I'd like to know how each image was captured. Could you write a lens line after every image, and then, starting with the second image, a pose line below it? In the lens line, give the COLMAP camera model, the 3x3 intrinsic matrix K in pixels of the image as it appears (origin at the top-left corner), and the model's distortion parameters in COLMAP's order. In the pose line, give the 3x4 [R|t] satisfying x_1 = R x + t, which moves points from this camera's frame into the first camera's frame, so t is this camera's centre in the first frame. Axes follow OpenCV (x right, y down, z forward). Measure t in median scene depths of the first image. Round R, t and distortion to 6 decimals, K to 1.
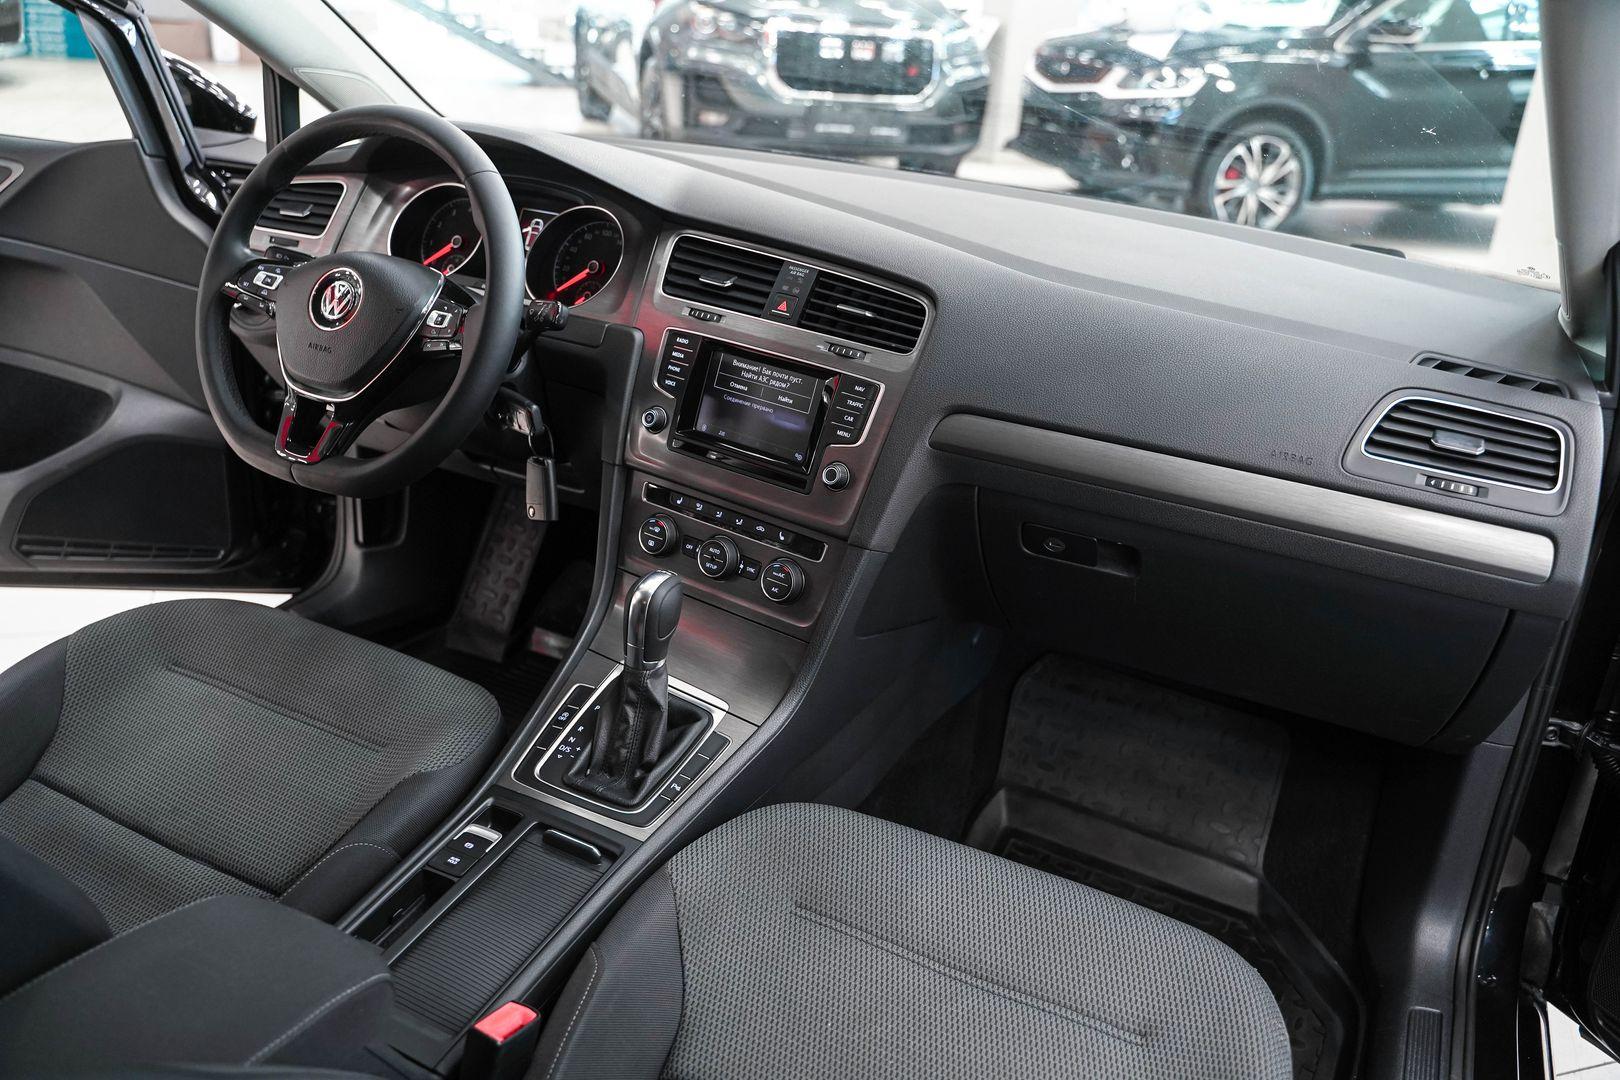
lens RADIAL K [[1311.3, 0, 804.6], [0, 1311.3, 542.9], [0, 0, 1]] dist [-0.113377, 0.090398]
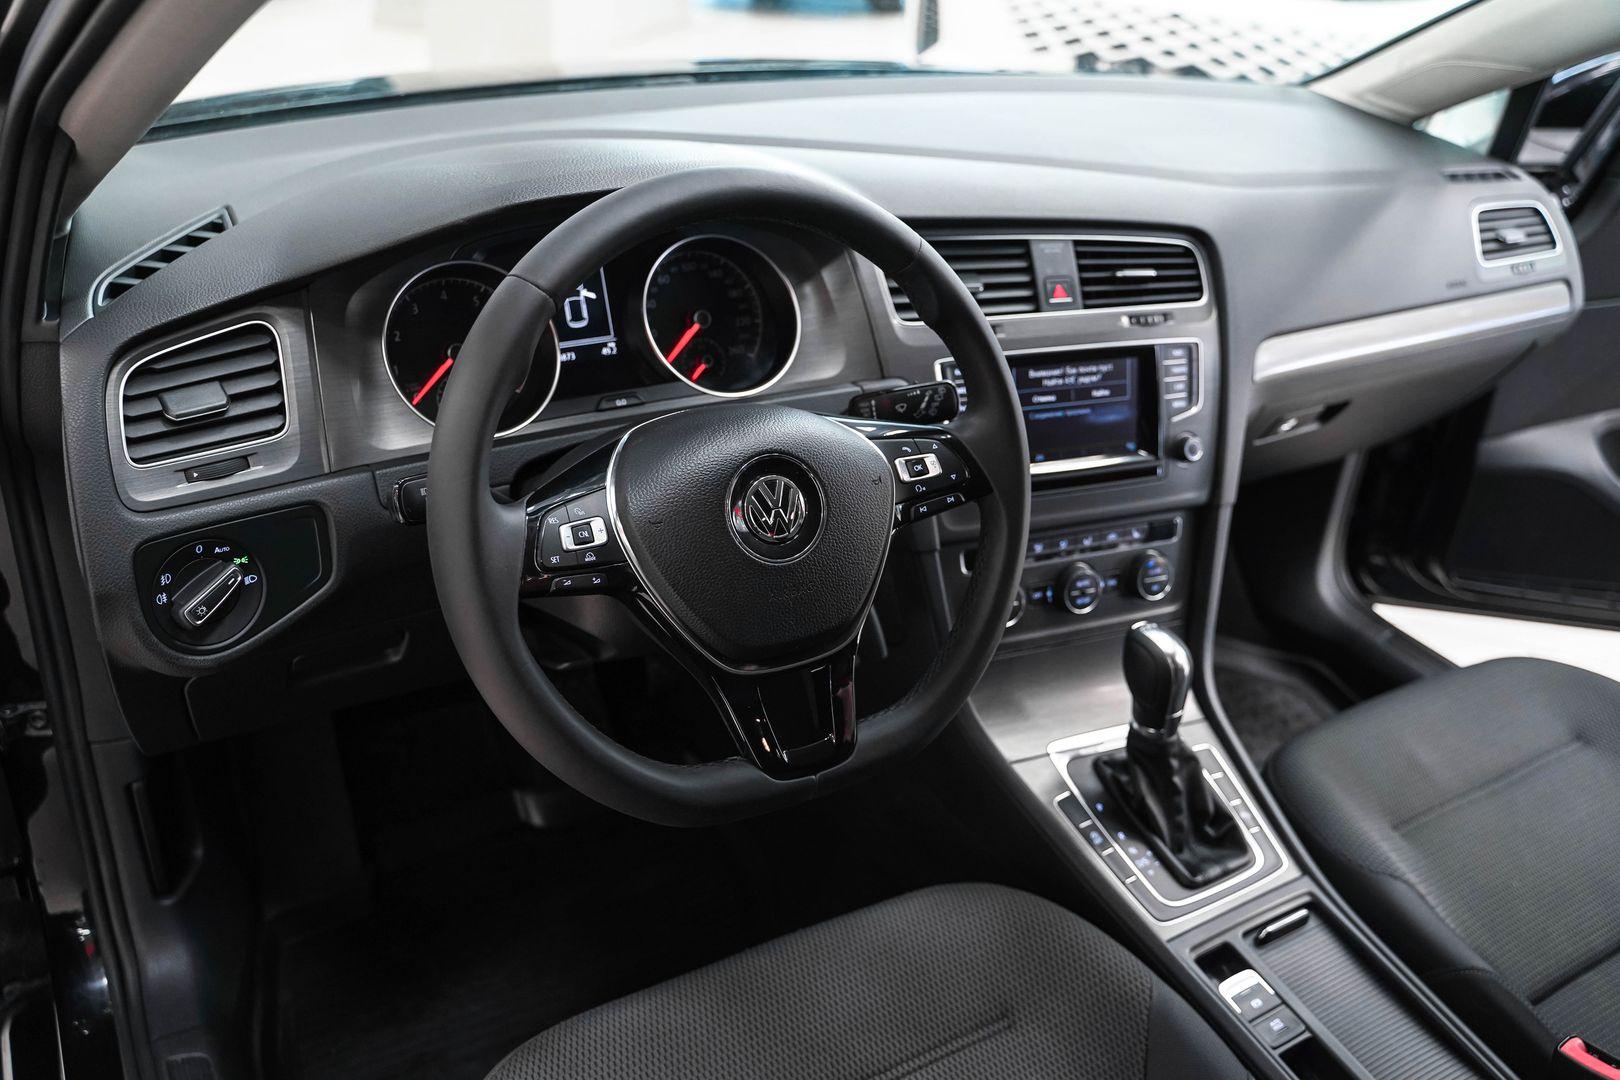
lens RADIAL K [[1347.9, 0, 812.2], [0, 1347.9, 548.2], [0, 0, 1]] dist [-0.111514, 0.090910]
pose [[0.548759, -0.450639, 0.704122, -0.751441], [0.308762, 0.891972, 0.330229, -0.349702], [-0.776871, 0.036190, 0.628618, 0.549274]]
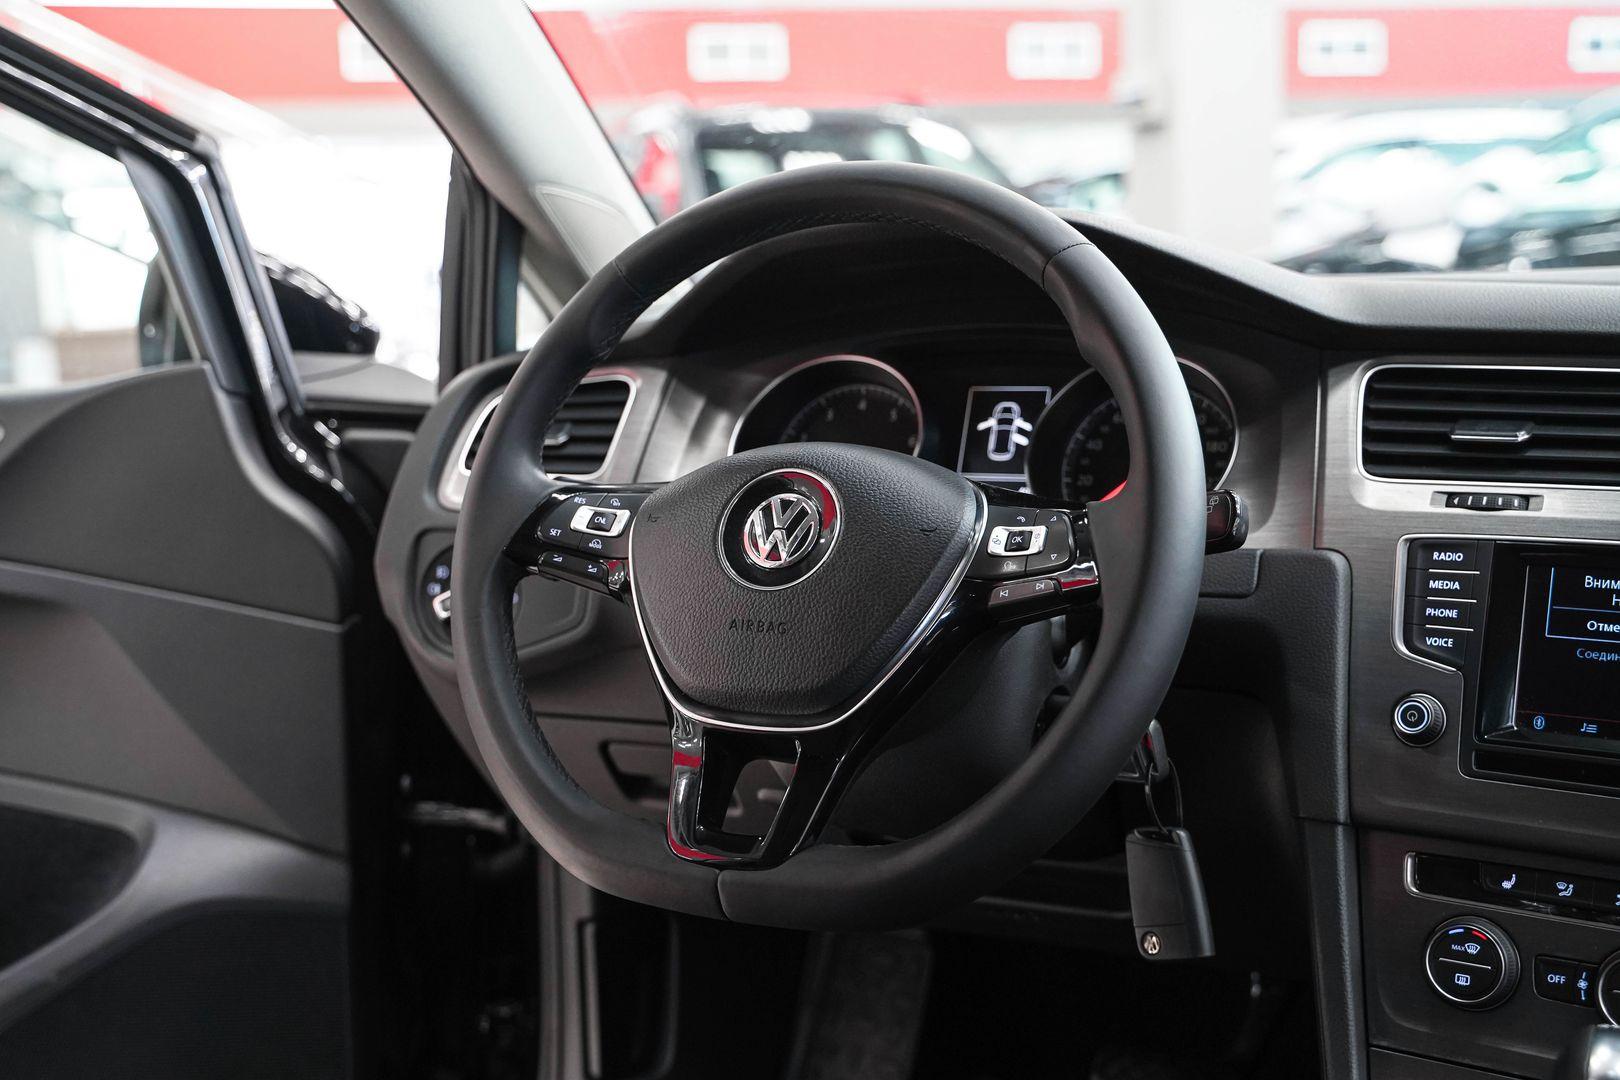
lens RADIAL K [[1905.3, 0, 756.2], [0, 1905.3, 499.4], [0, 0, 1]] dist [0.008137, 0.023077]
pose [[0.993880, -0.105870, -0.031530, -0.323463], [0.092076, 0.951660, -0.293027, 0.013326], [0.061029, 0.288331, 0.955584, 0.275477]]
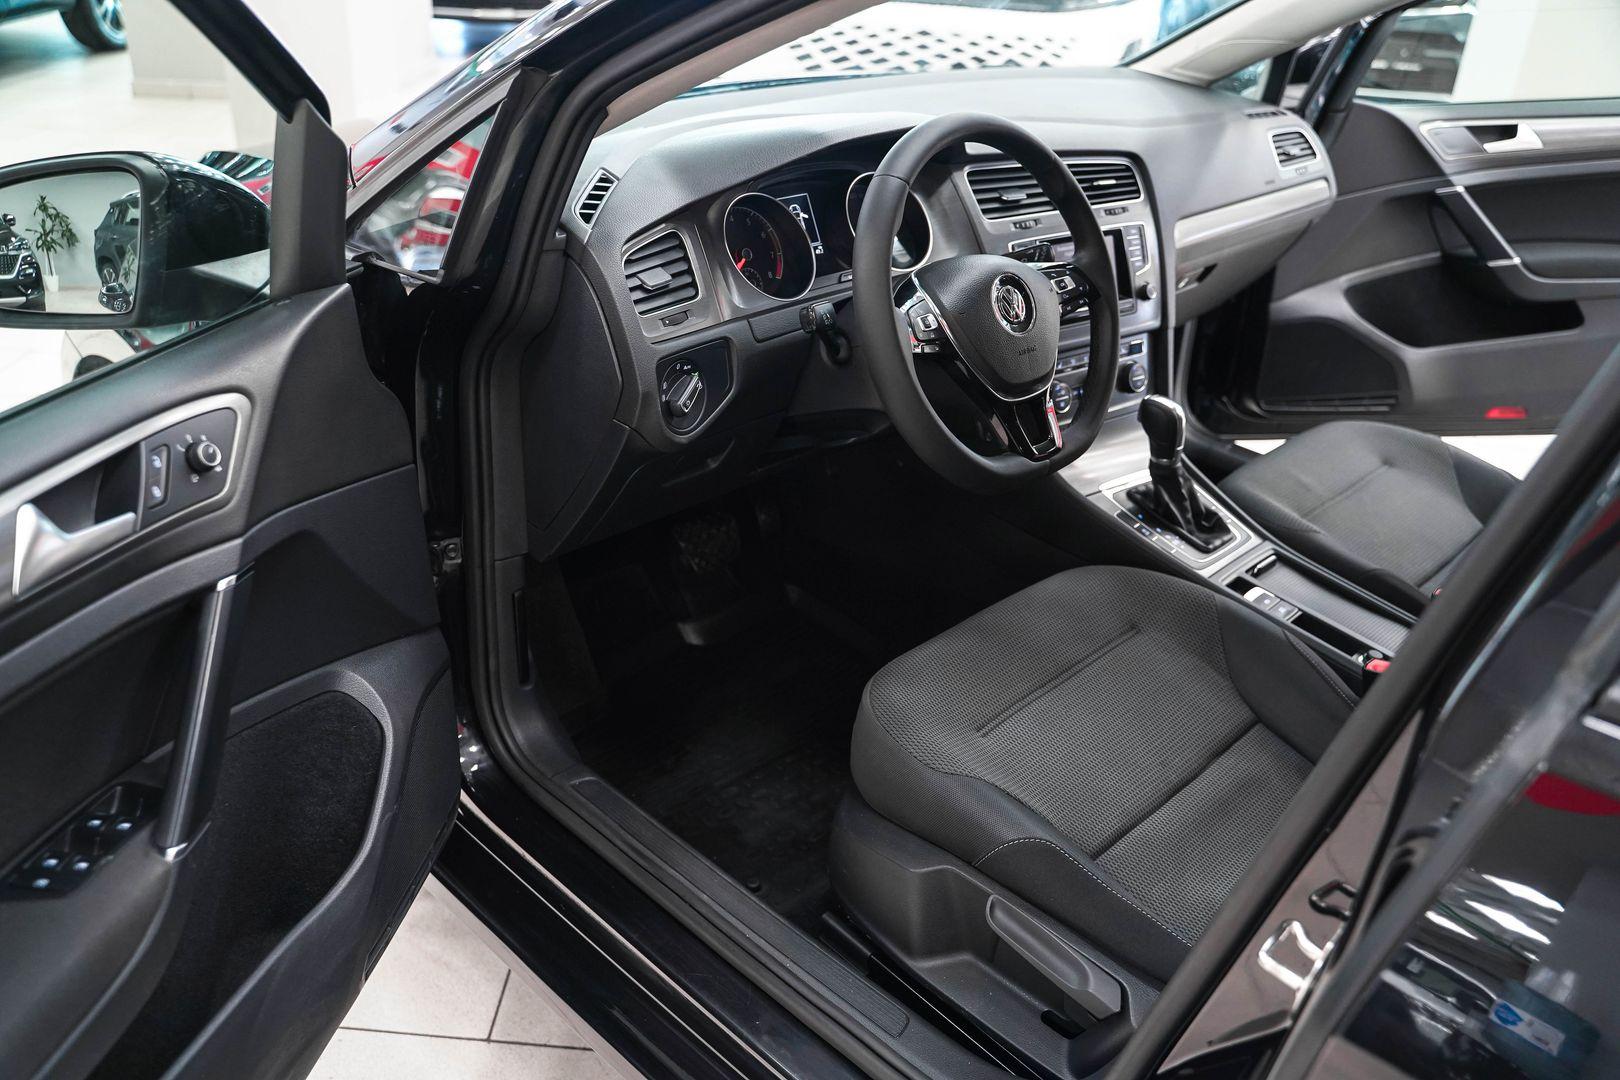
lens RADIAL K [[1311.3, 0, 804.6], [0, 1311.3, 542.9], [0, 0, 1]] dist [-0.113377, 0.090398]
pose [[0.326072, -0.498251, 0.803382, -1.274887], [0.362157, 0.850834, 0.380690, -0.455808], [-0.873224, 0.166819, 0.457878, 0.645943]]
